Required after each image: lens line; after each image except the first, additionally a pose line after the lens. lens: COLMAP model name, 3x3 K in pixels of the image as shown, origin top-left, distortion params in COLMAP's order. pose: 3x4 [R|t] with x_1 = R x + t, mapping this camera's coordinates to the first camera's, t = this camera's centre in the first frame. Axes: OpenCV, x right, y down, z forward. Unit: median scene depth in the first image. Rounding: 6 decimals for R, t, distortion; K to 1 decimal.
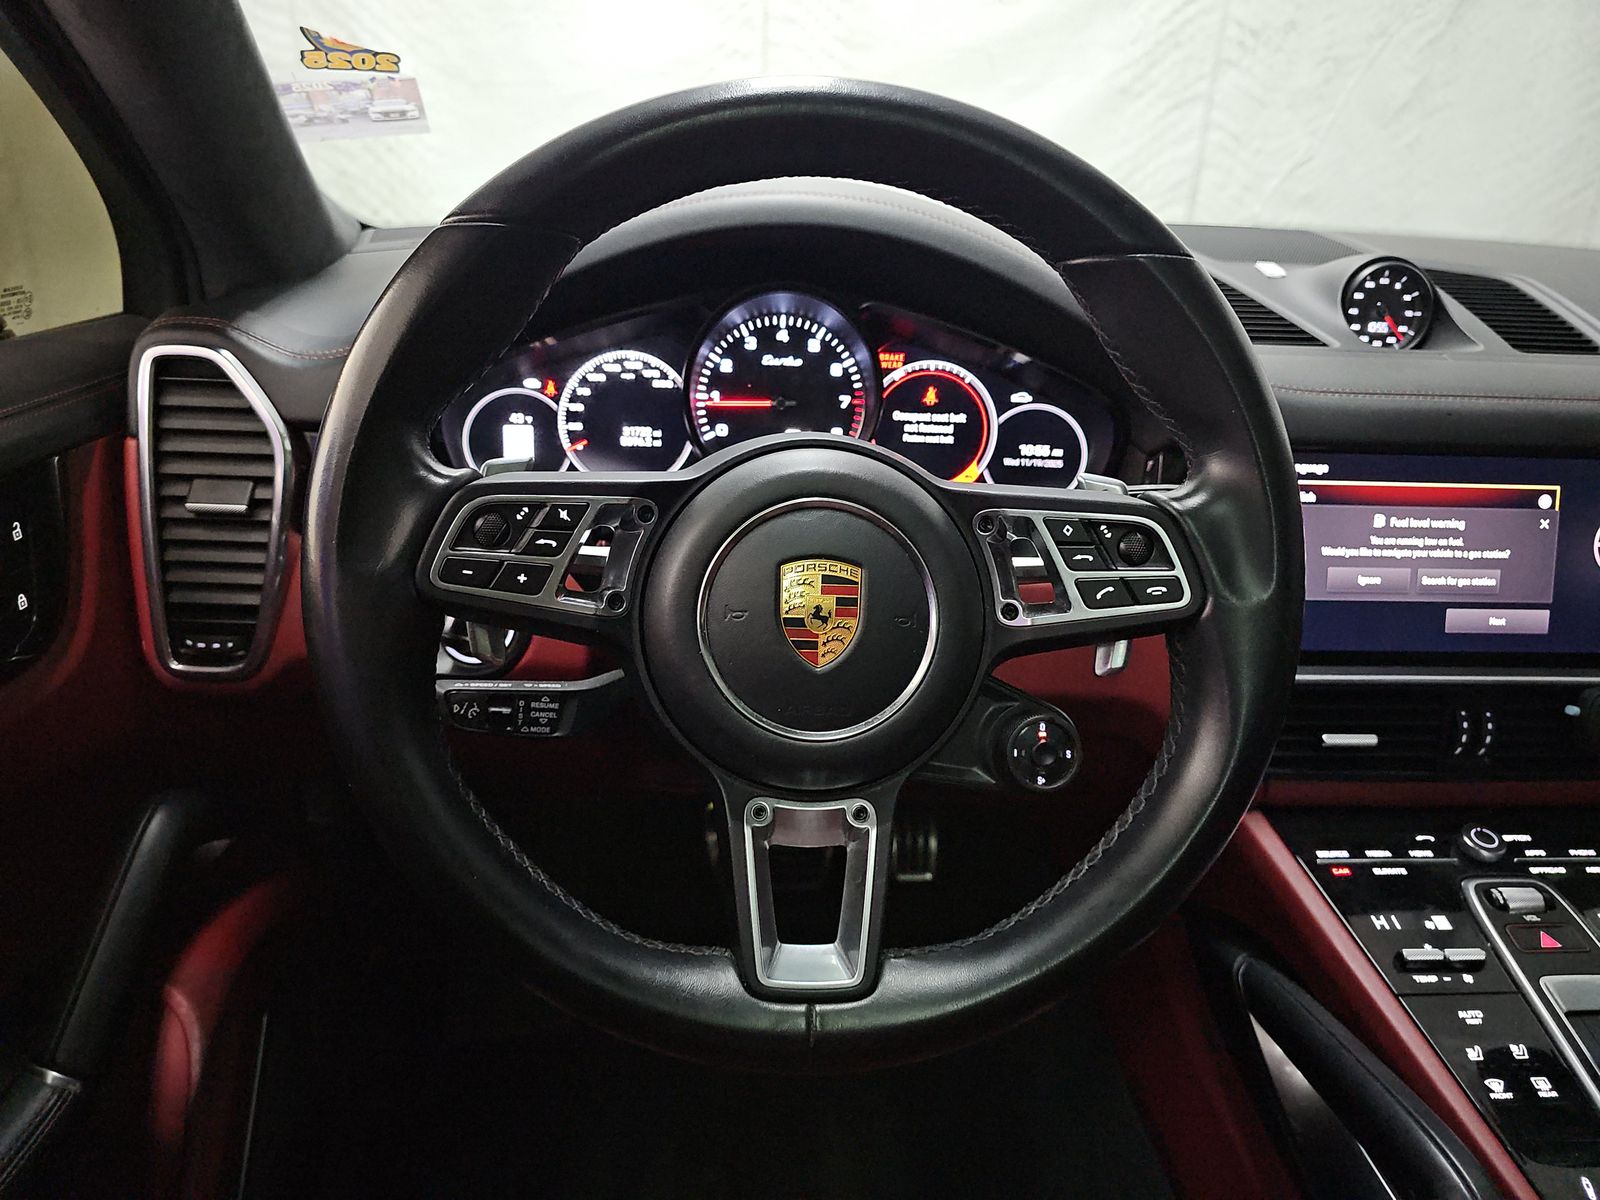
lens RADIAL K [[1065.2, 0, 785.2], [0, 1065.2, 599.2], [0, 0, 1]] dist [0.031866, -0.042708]
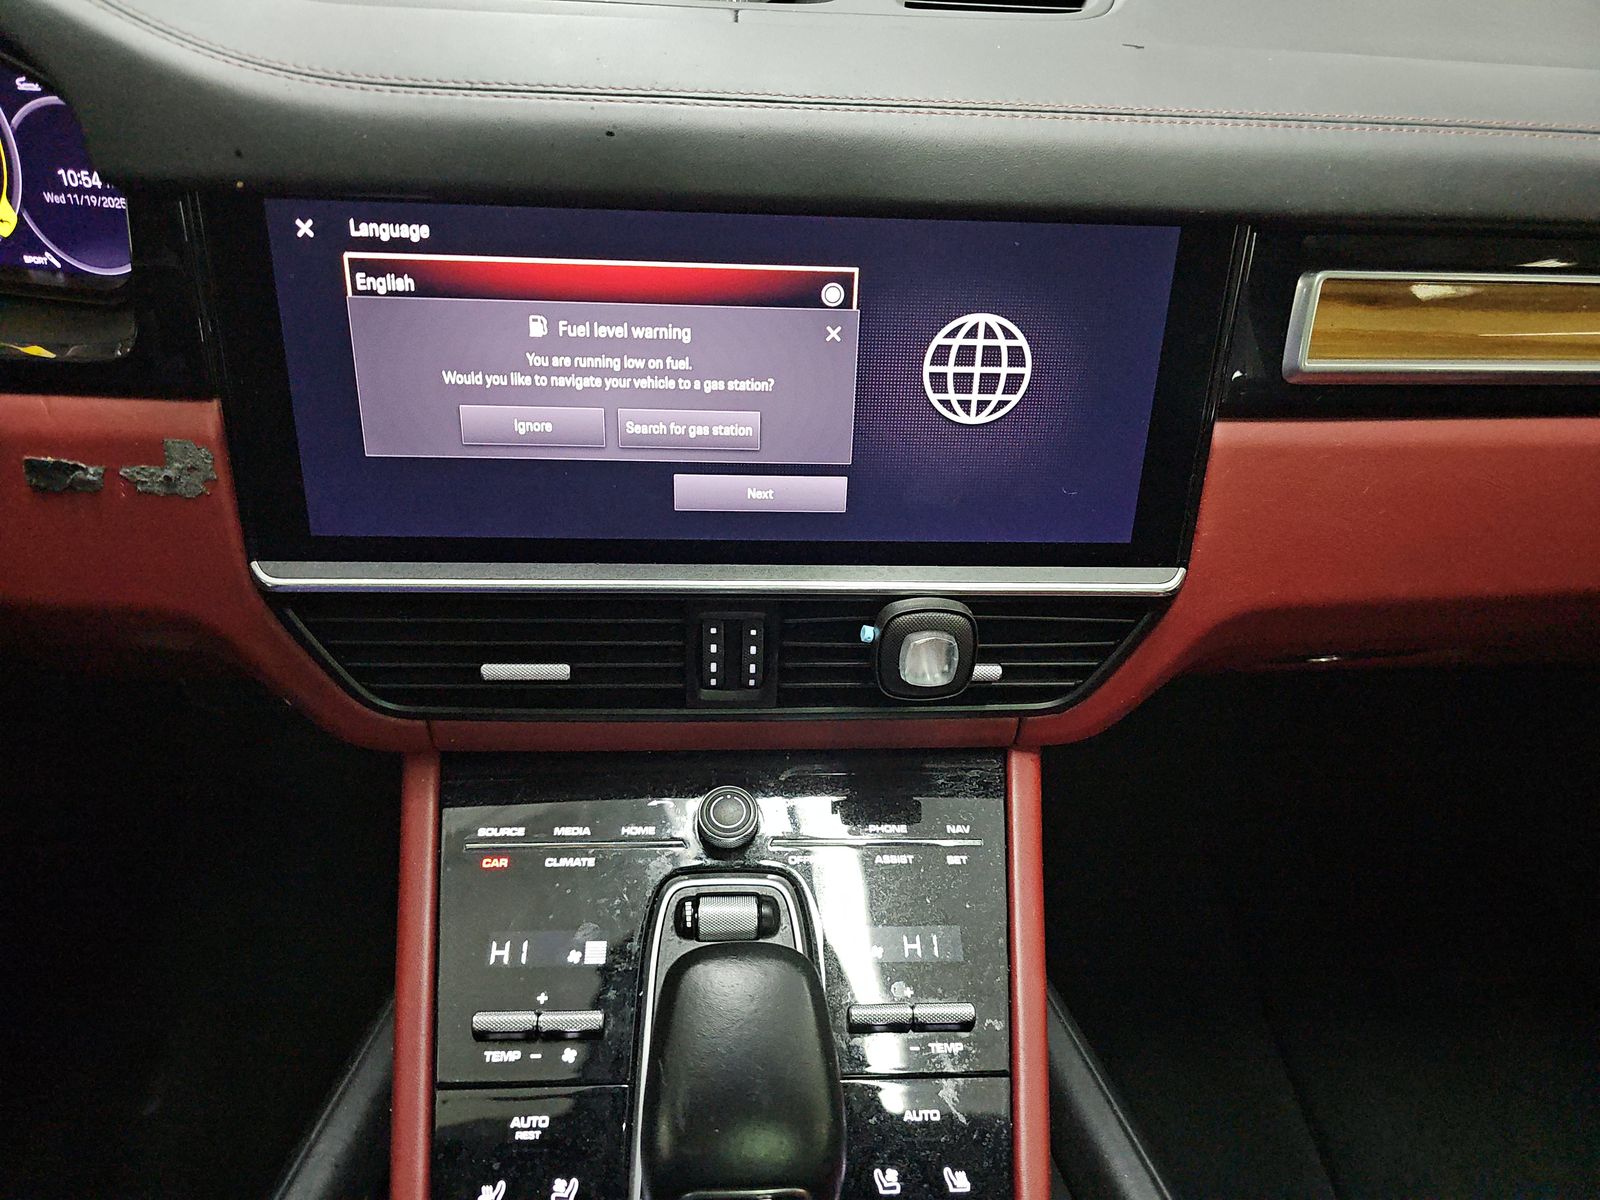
lens RADIAL K [[1065.2, 0, 785.2], [0, 1065.2, 599.2], [0, 0, 1]] dist [0.031866, -0.042708]
pose [[0.999909, 0.010995, 0.007779, 0.681615], [-0.012748, 0.958997, 0.283129, -0.096438], [-0.004347, -0.283203, 0.959050, 0.393079]]
